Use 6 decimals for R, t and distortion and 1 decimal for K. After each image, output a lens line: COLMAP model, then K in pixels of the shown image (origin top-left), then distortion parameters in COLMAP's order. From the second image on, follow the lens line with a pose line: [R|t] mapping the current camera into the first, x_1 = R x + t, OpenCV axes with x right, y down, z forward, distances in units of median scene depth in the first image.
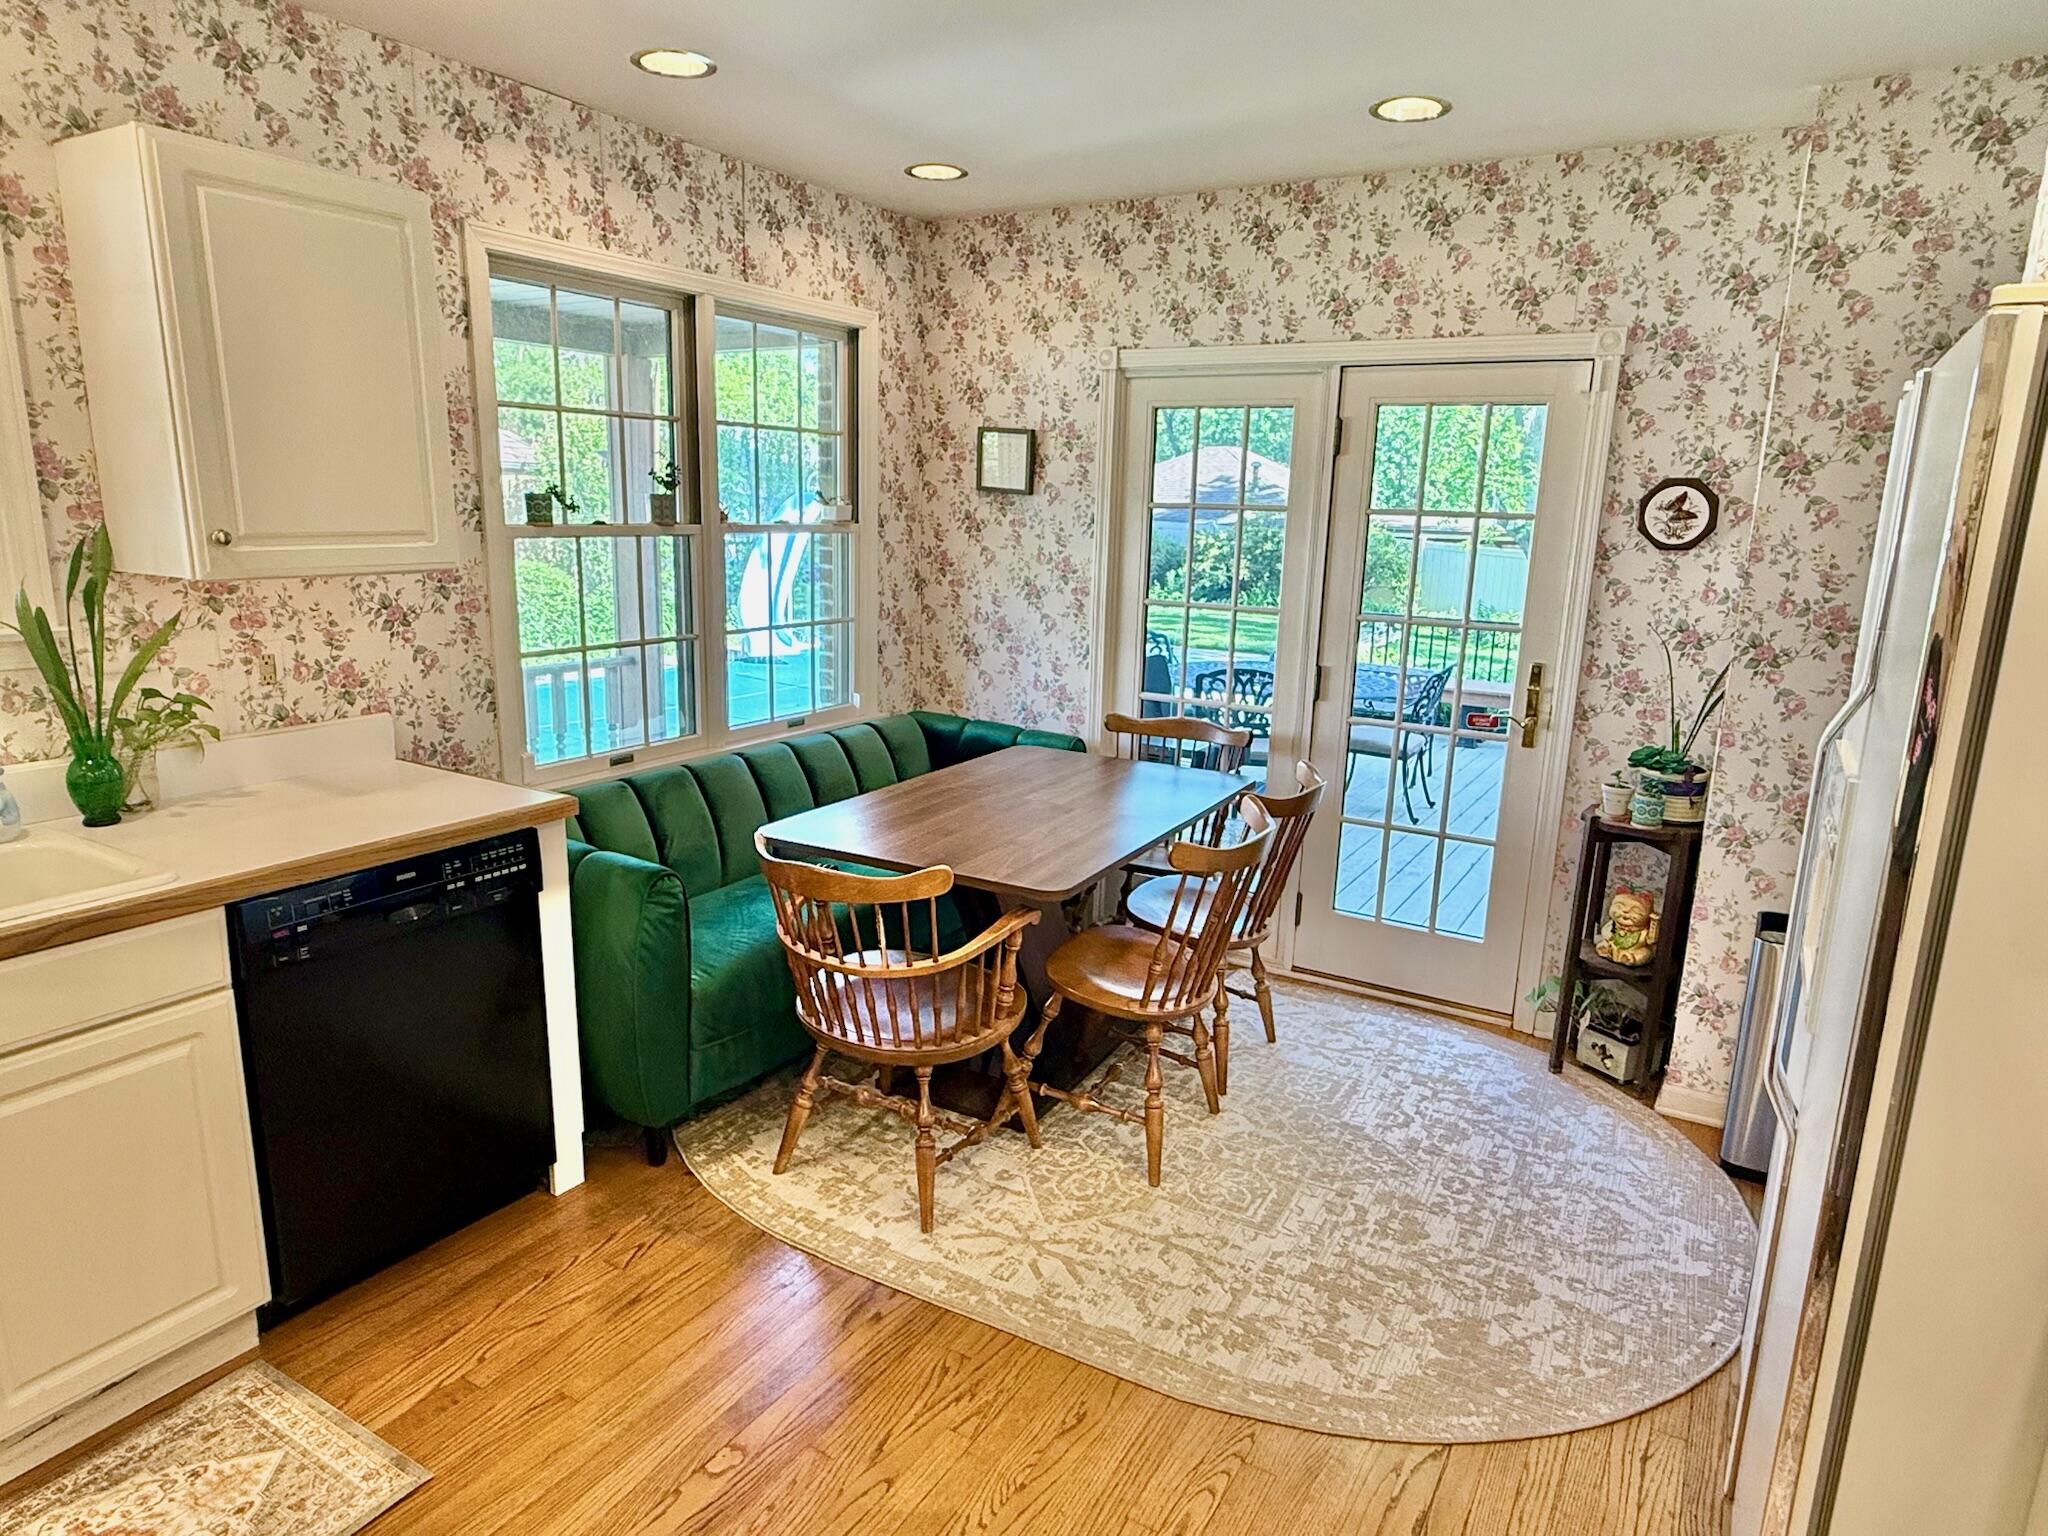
lens RADIAL K [[1220.3, 0, 1018.7], [0, 1220.3, 771.9], [0, 0, 1]] dist [-0.005221, 0.000816]
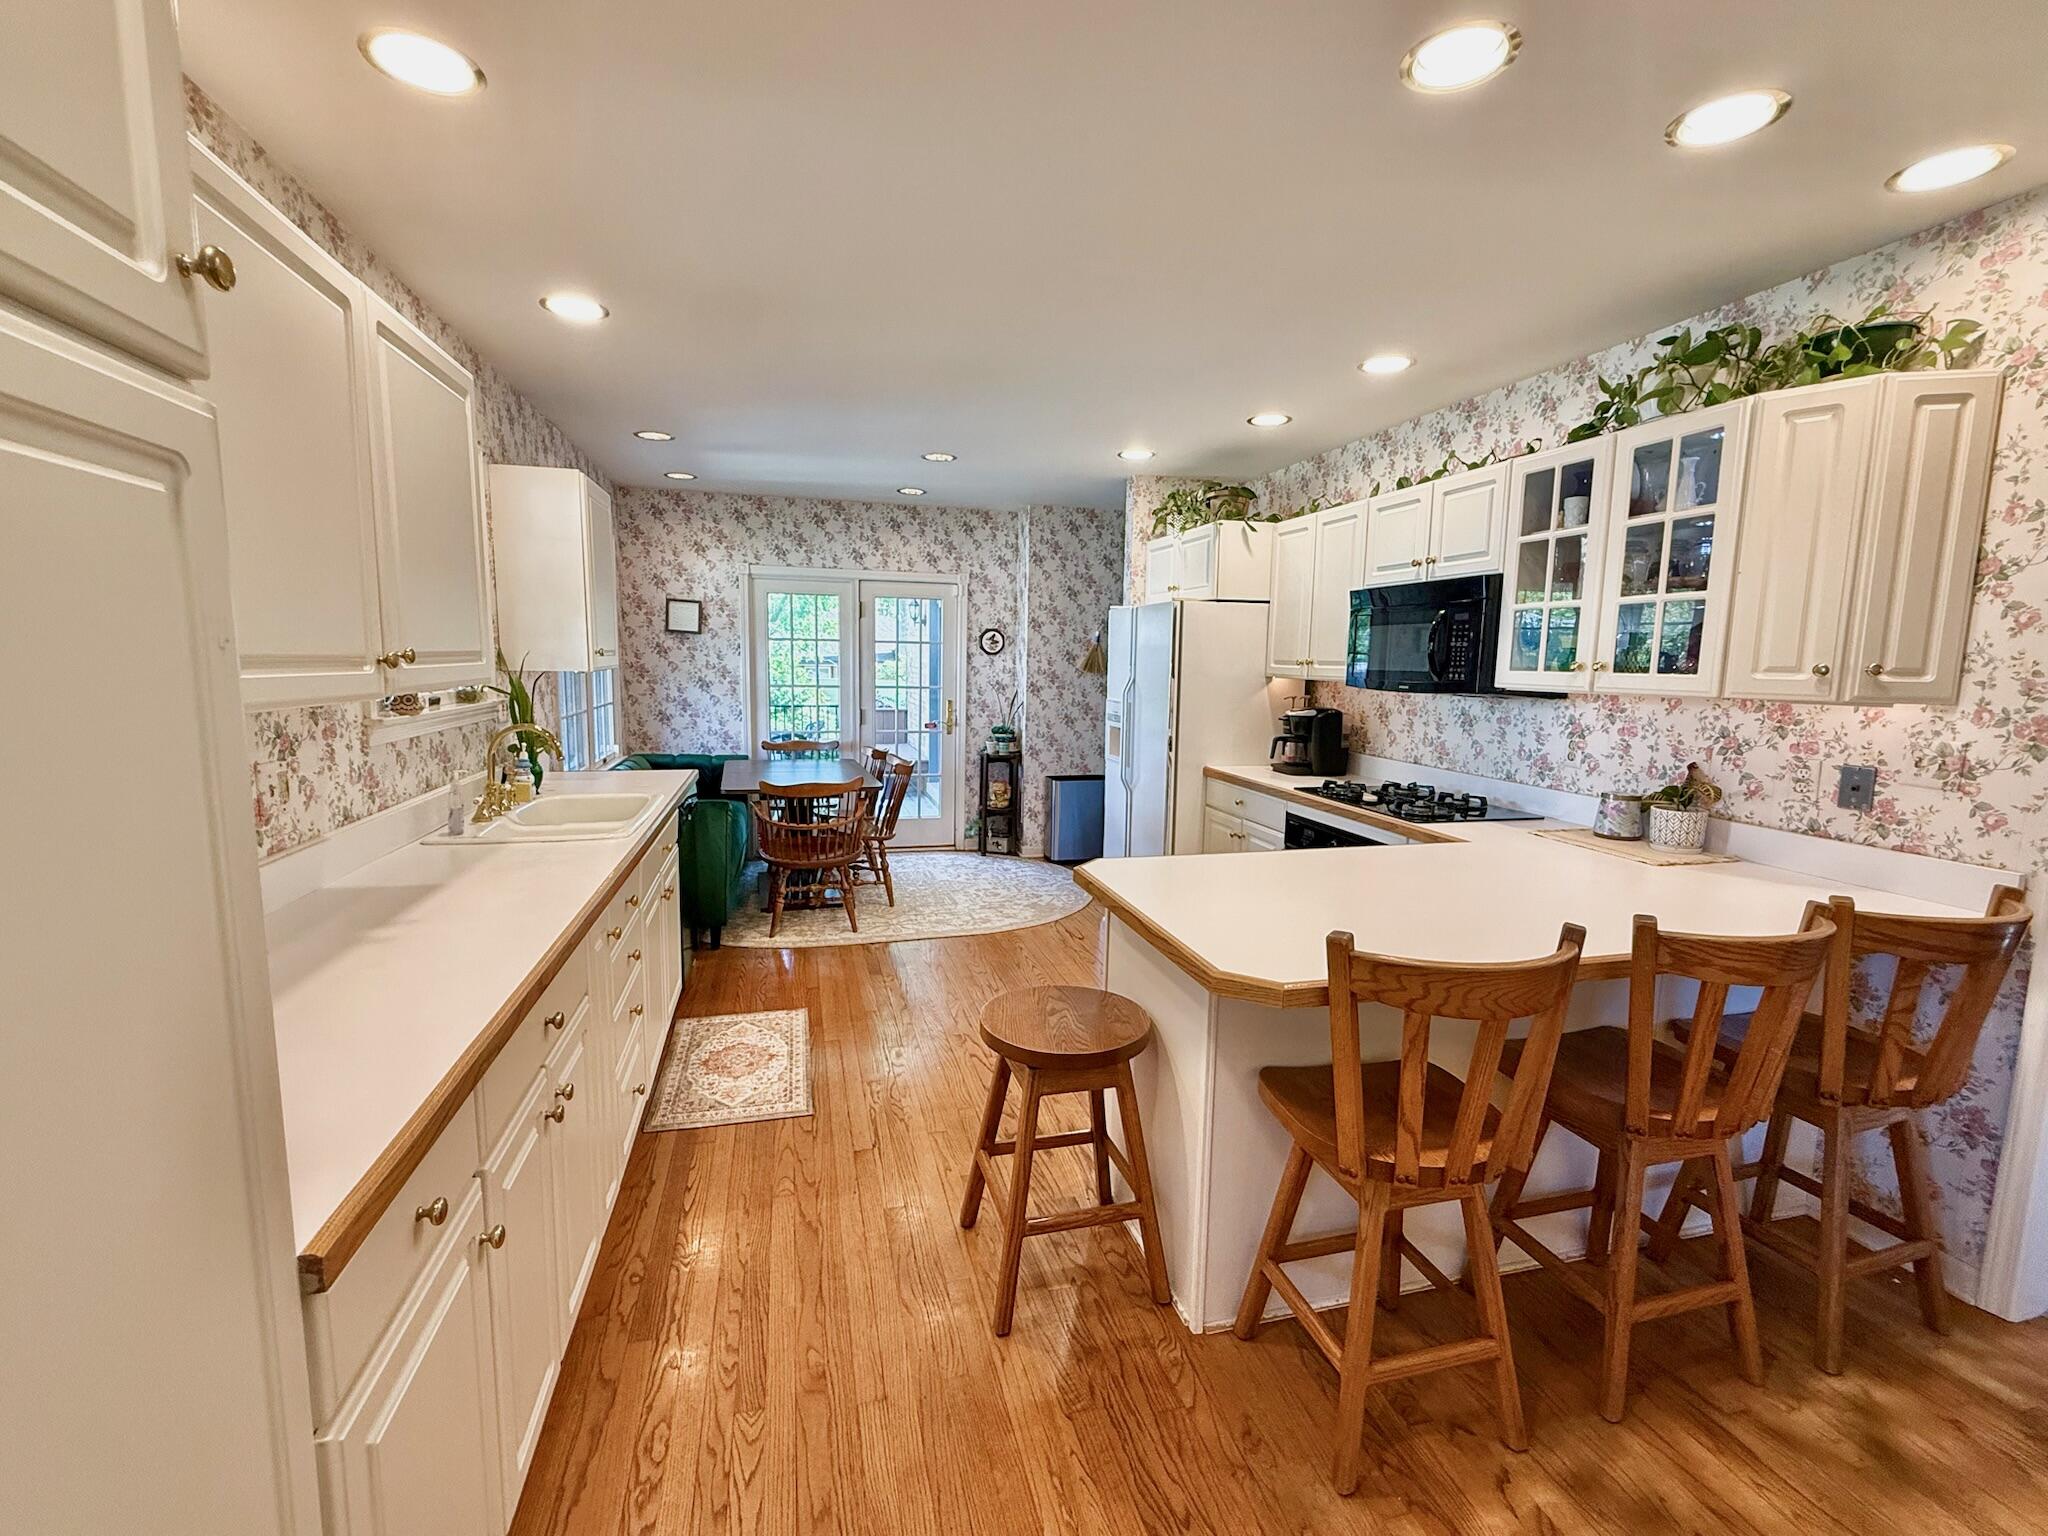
lens RADIAL K [[887.0, 0, 1023.1], [0, 887.0, 765.8], [0, 0, 1]] dist [0.001841, 0.000069]
pose [[0.694486, -0.102859, 0.712116, -0.842072], [0.156898, 0.987560, -0.010369, 0.093893], [-0.702191, 0.118930, 0.701986, -0.408135]]
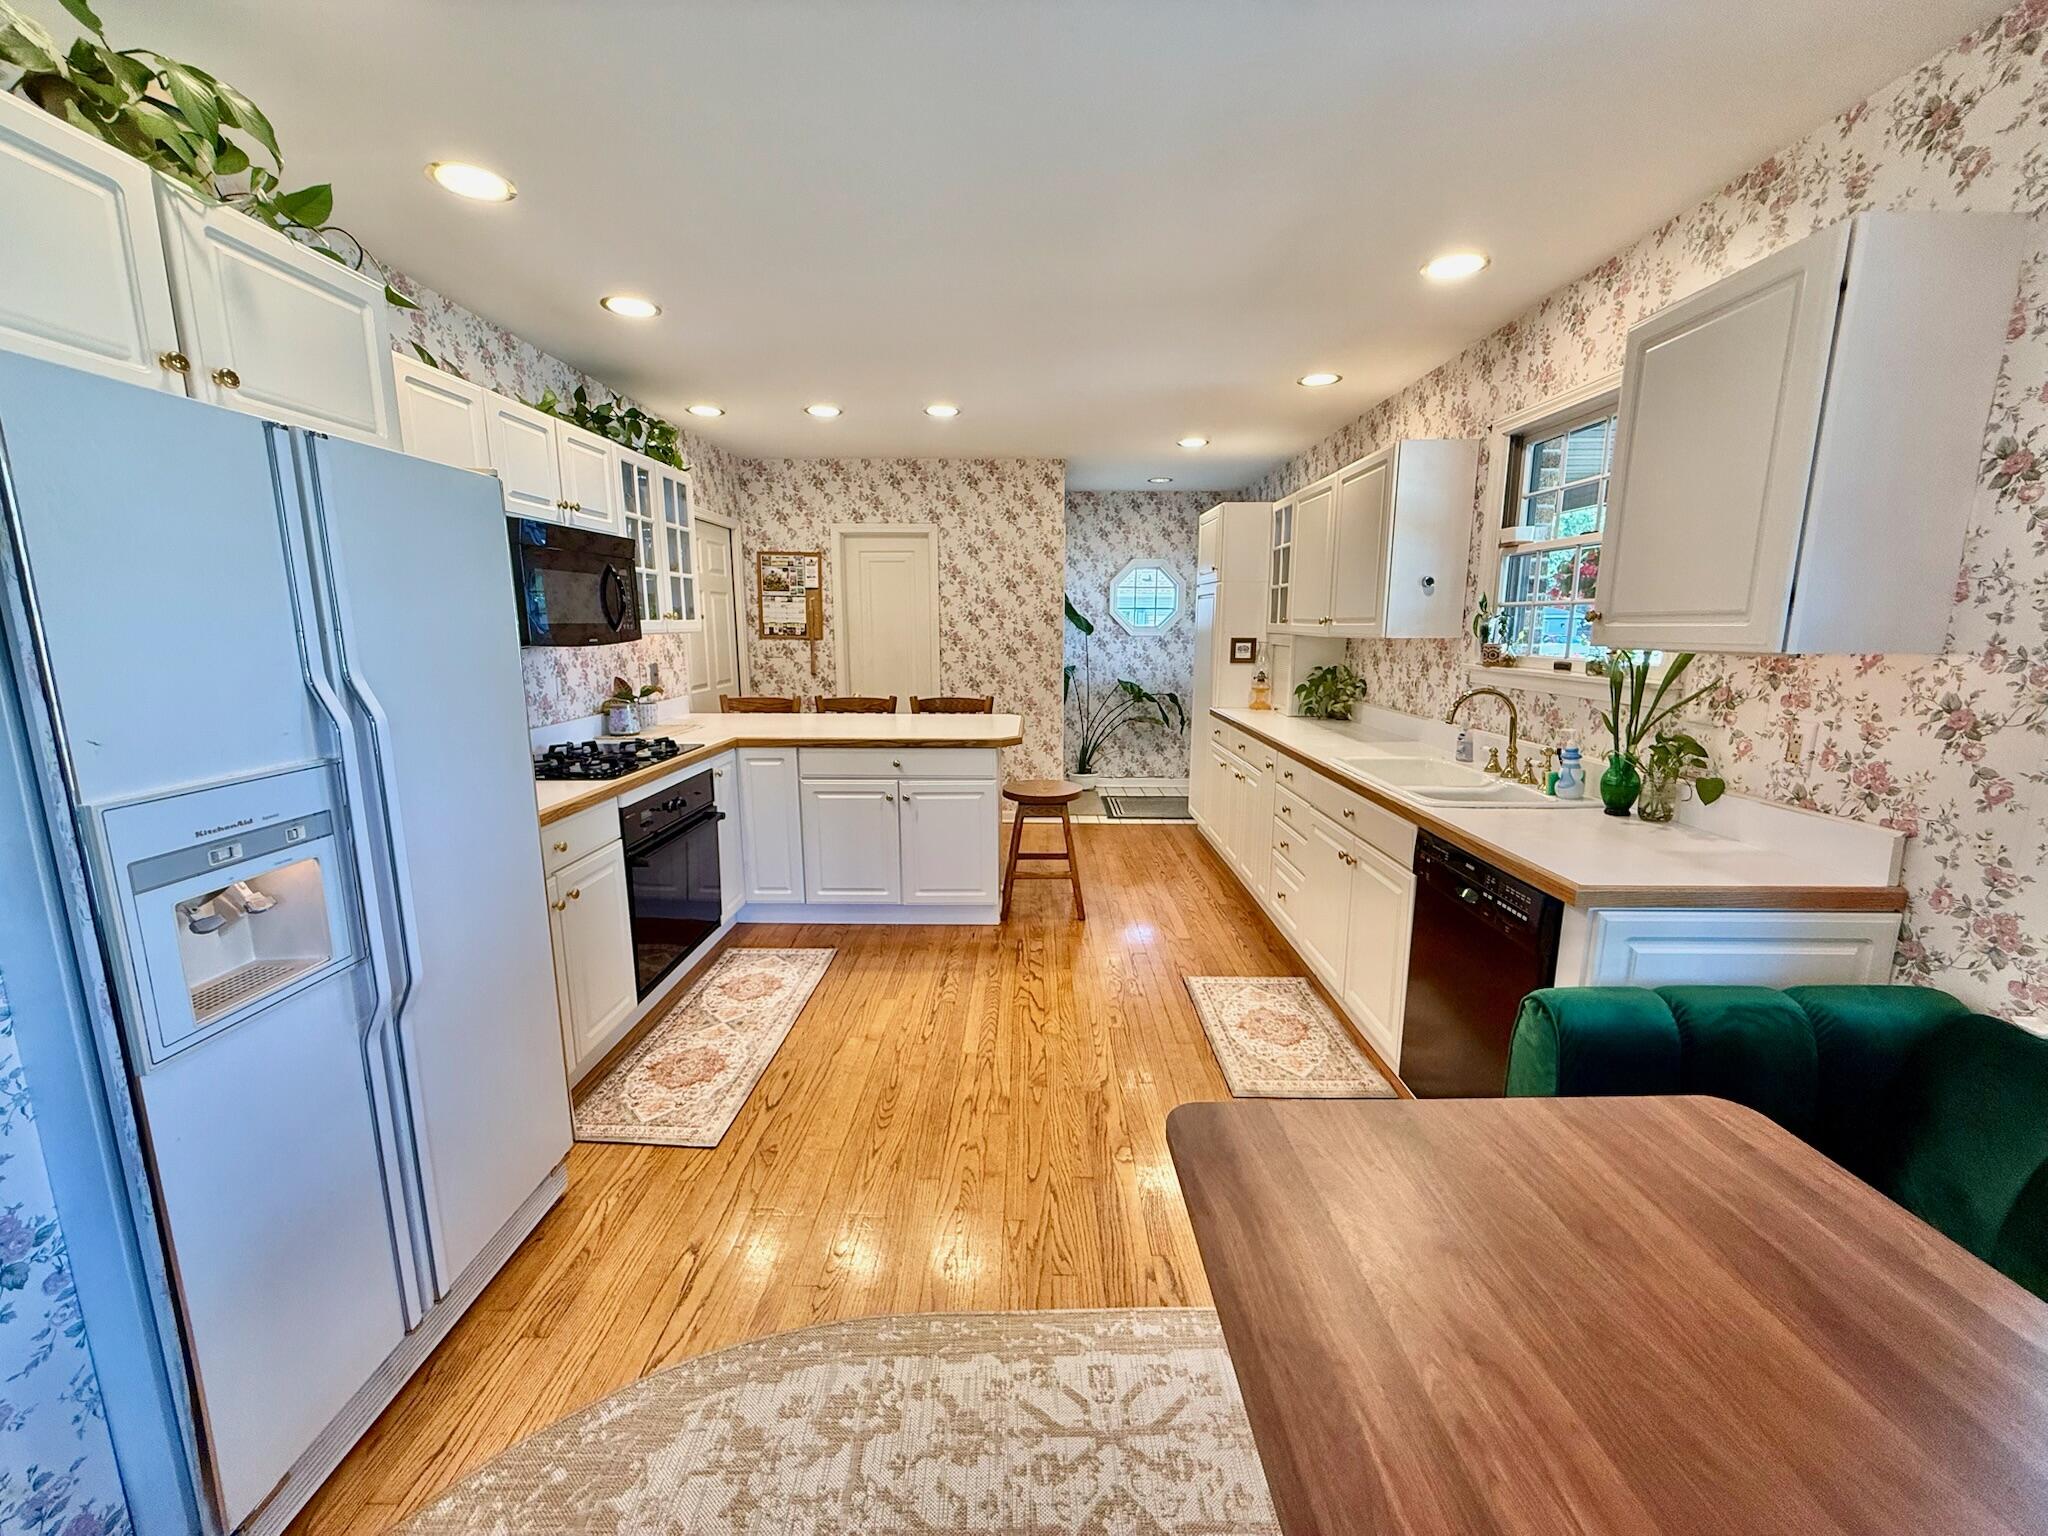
lens RADIAL K [[814.1, 0, 1020.9], [0, 814.1, 766.5], [0, 0, 1]] dist [-0.000397, 0.000089]
pose [[-0.861384, 0.064630, -0.503825, 0.243167], [-0.131132, 0.929957, 0.343489, -0.174157], [0.490736, 0.361944, -0.792575, 0.966146]]
